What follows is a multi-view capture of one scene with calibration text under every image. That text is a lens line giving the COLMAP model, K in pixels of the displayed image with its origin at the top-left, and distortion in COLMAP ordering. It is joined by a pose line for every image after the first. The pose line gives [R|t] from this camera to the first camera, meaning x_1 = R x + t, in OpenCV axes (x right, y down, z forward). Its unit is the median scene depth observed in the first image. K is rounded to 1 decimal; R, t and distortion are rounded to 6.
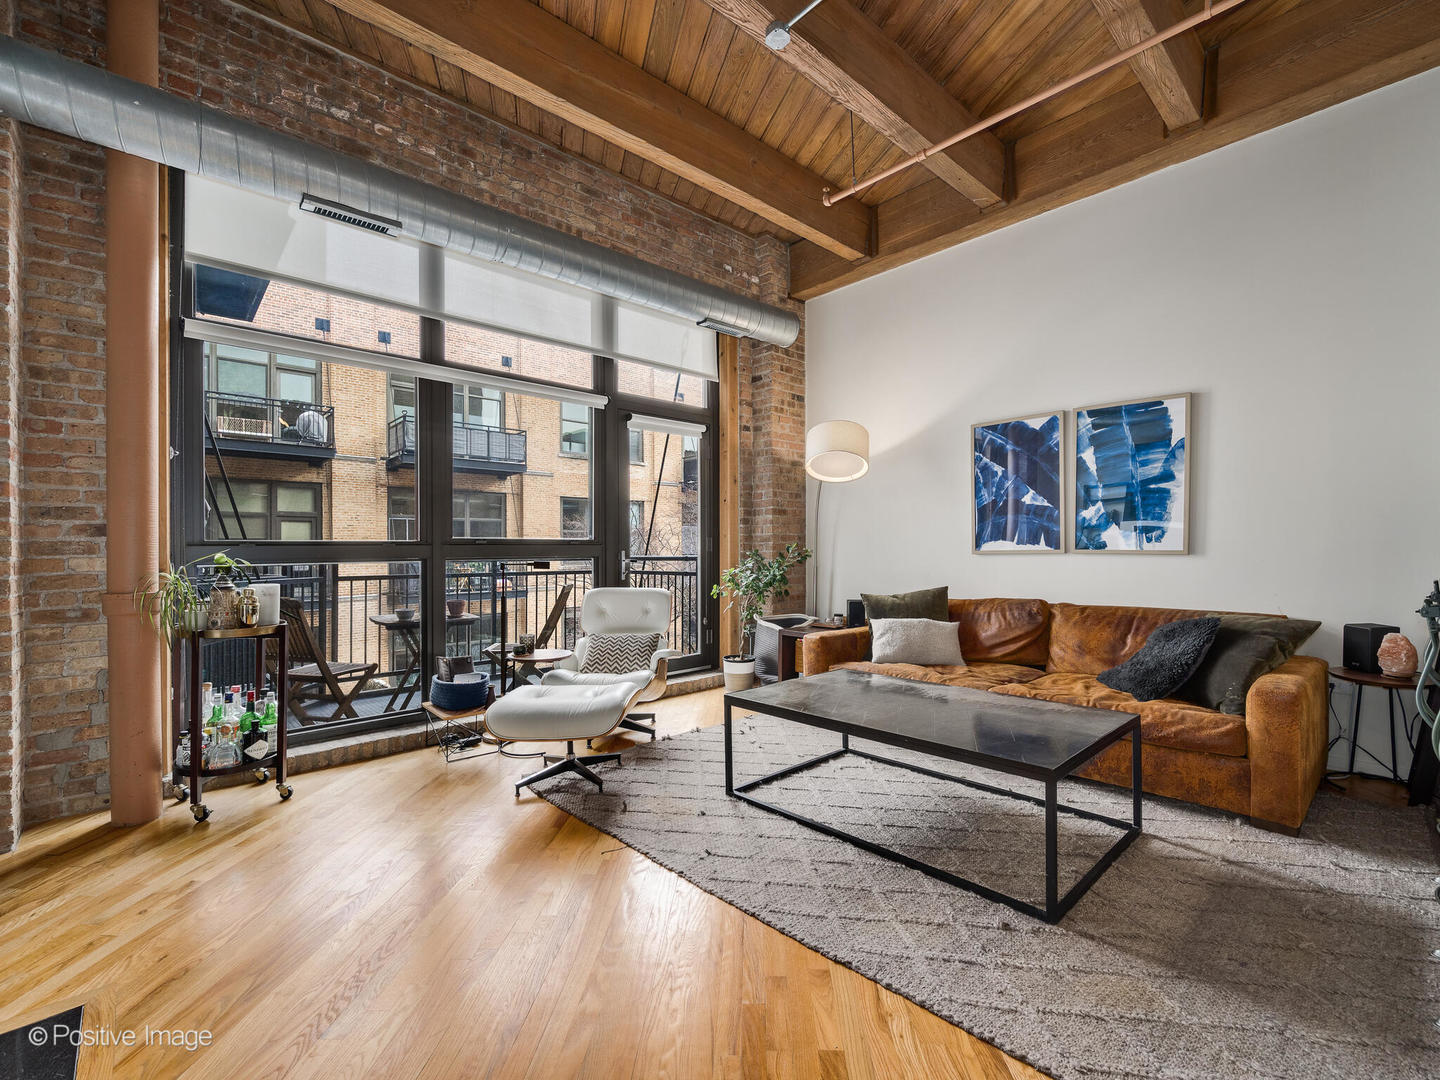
lens RADIAL K [[634.1, 0, 723.2], [0, 634.1, 522.4], [0, 0, 1]] dist [-0.009152, -0.001175]
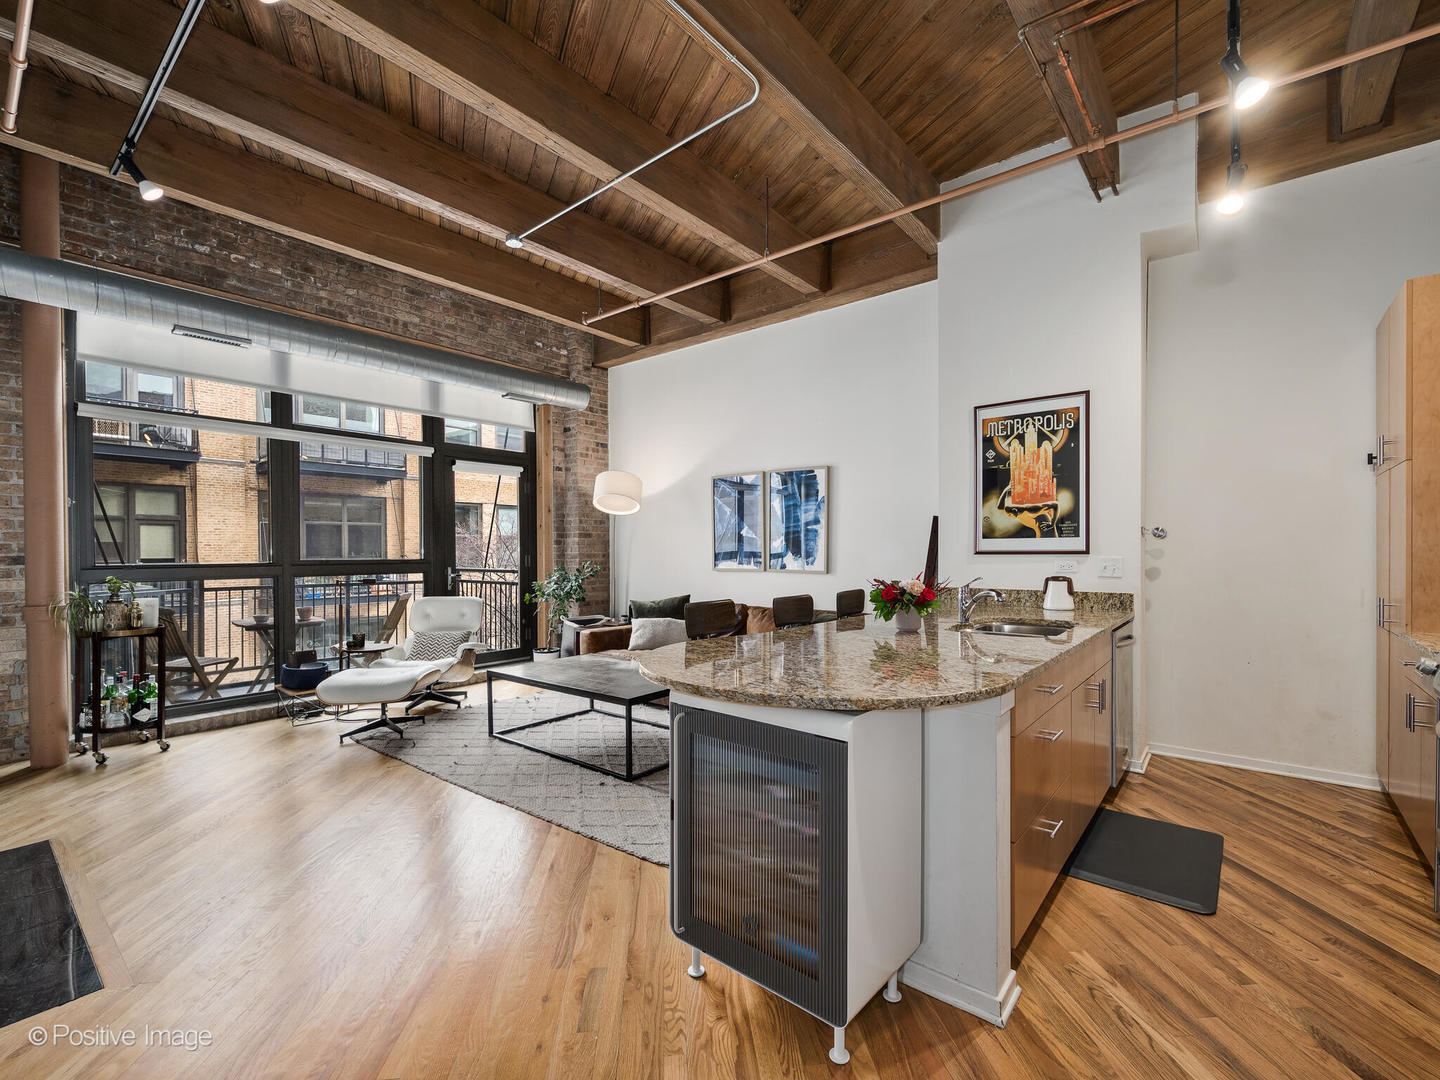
lens RADIAL K [[634.1, 0, 720.4], [0, 634.1, 538.9], [0, 0, 1]] dist [-0.009152, -0.001175]
pose [[0.990238, 0.006954, 0.139213, 0.266647], [-0.010412, 0.999655, 0.024129, -0.063344], [-0.138997, -0.025343, 0.989969, -0.436580]]
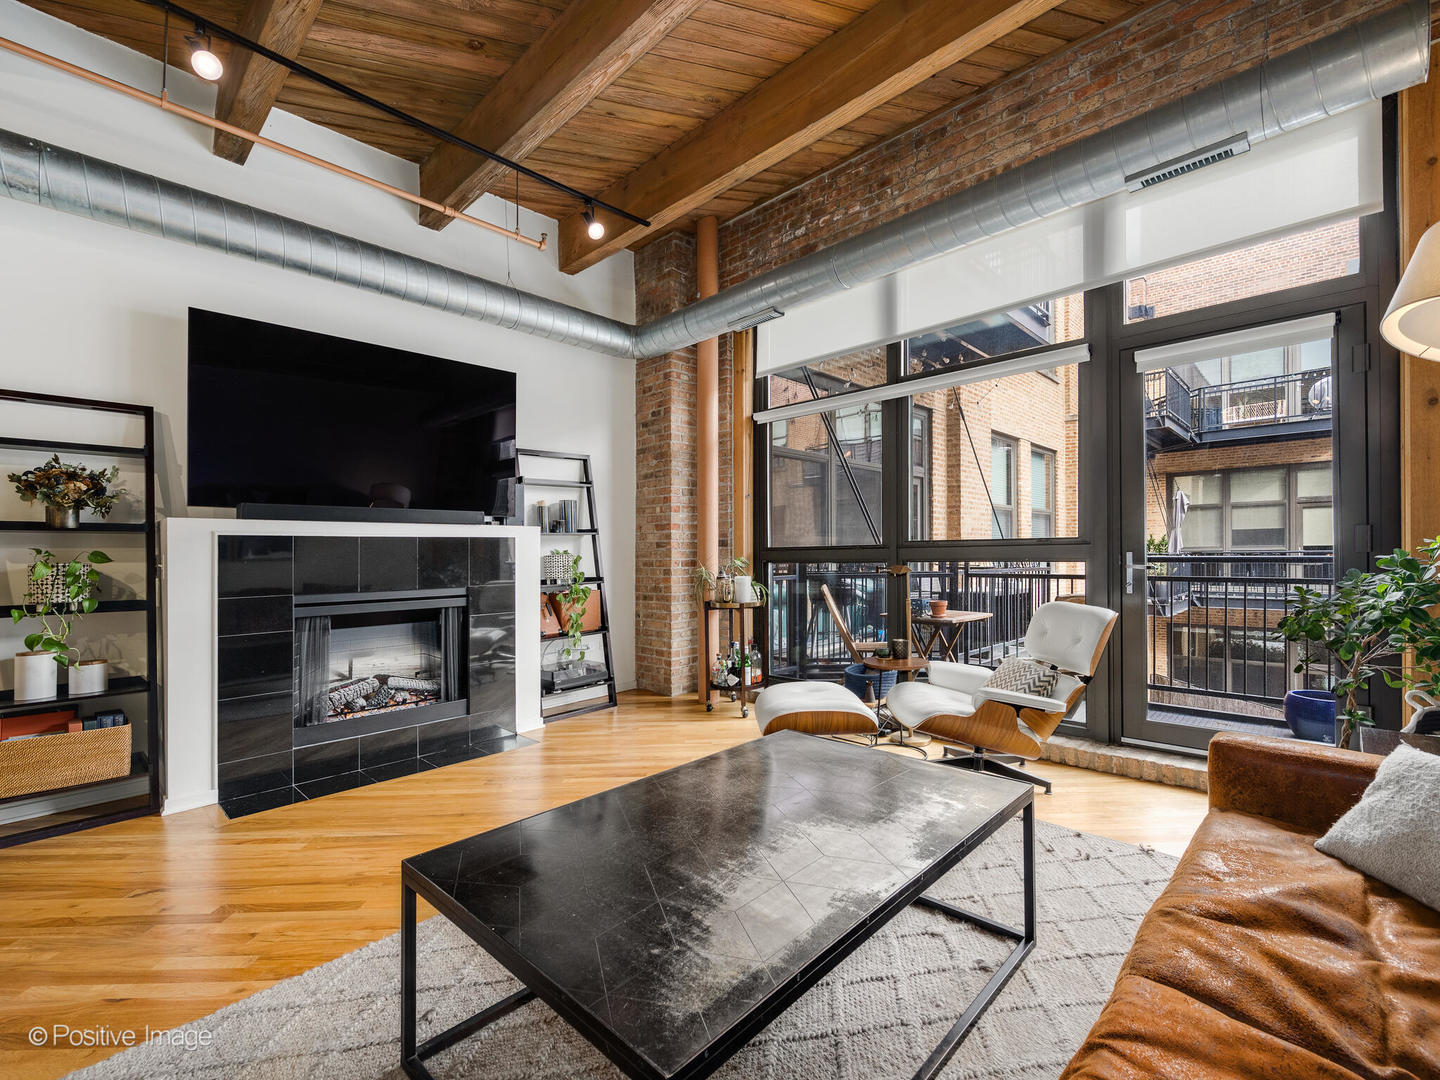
lens RADIAL K [[631.4, 0, 721.8], [0, 631.4, 545.0], [0, 0, 1]] dist [-0.008425, 0.001351]
pose [[0.049832, 0.002531, -0.998754, 0.646378], [0.051280, 0.998671, 0.005089, 0.008903], [0.997440, -0.051470, 0.049636, 0.634111]]
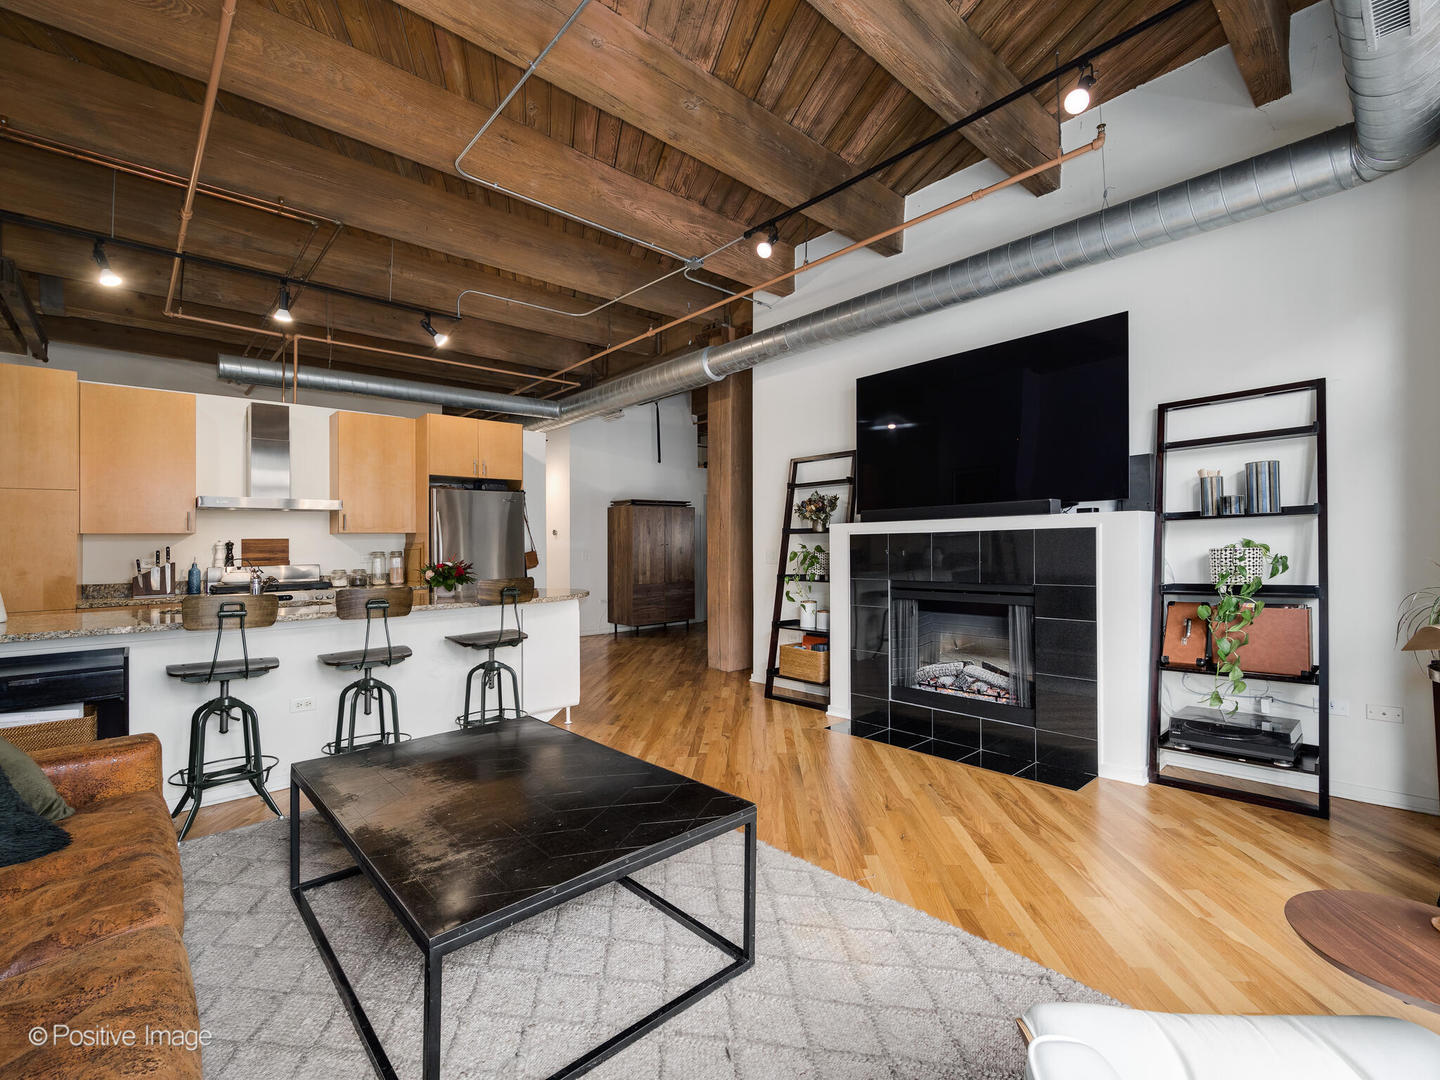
lens RADIAL K [[631.4, 0, 698.0], [0, 631.4, 519.2], [0, 0, 1]] dist [-0.008425, 0.001351]
pose [[-0.998692, 0.032967, 0.039090, 0.029972], [0.029546, 0.995936, -0.085077, 0.030811], [-0.041736, -0.083810, -0.995607, 1.221431]]
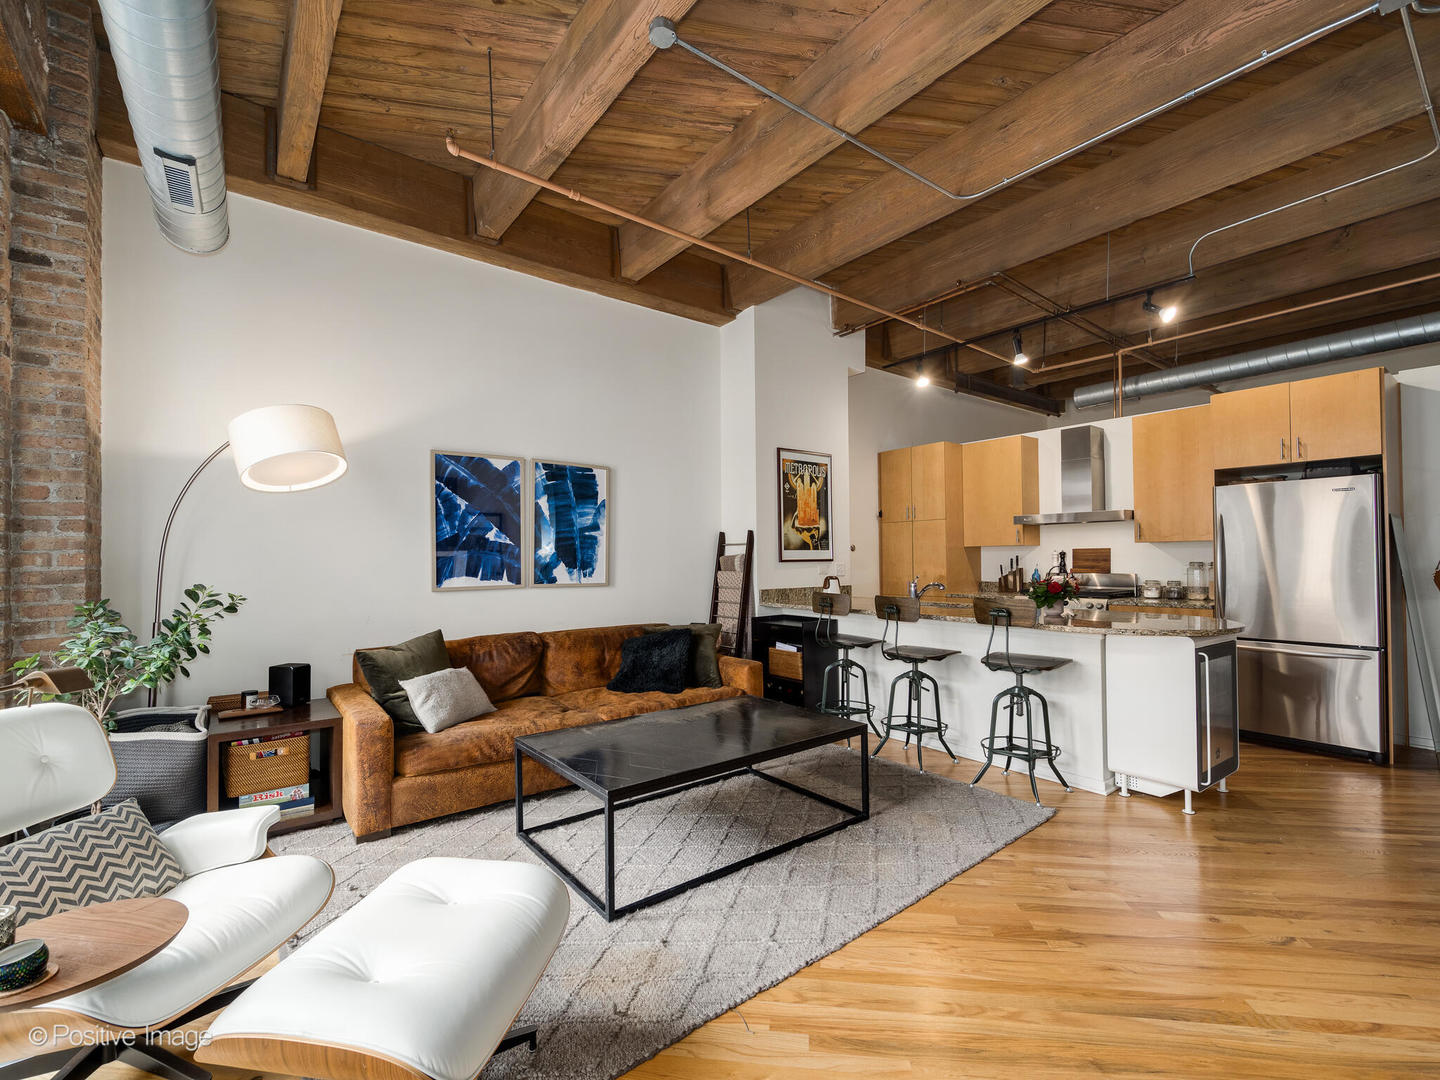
lens RADIAL K [[631.4, 0, 740.6], [0, 631.4, 517.7], [0, 0, 1]] dist [-0.008425, 0.001351]
pose [[0.080574, 0.076038, 0.993844, -0.567338], [-0.034995, 0.996687, -0.073419, -0.005850], [-0.996134, -0.028864, 0.082968, 0.578360]]
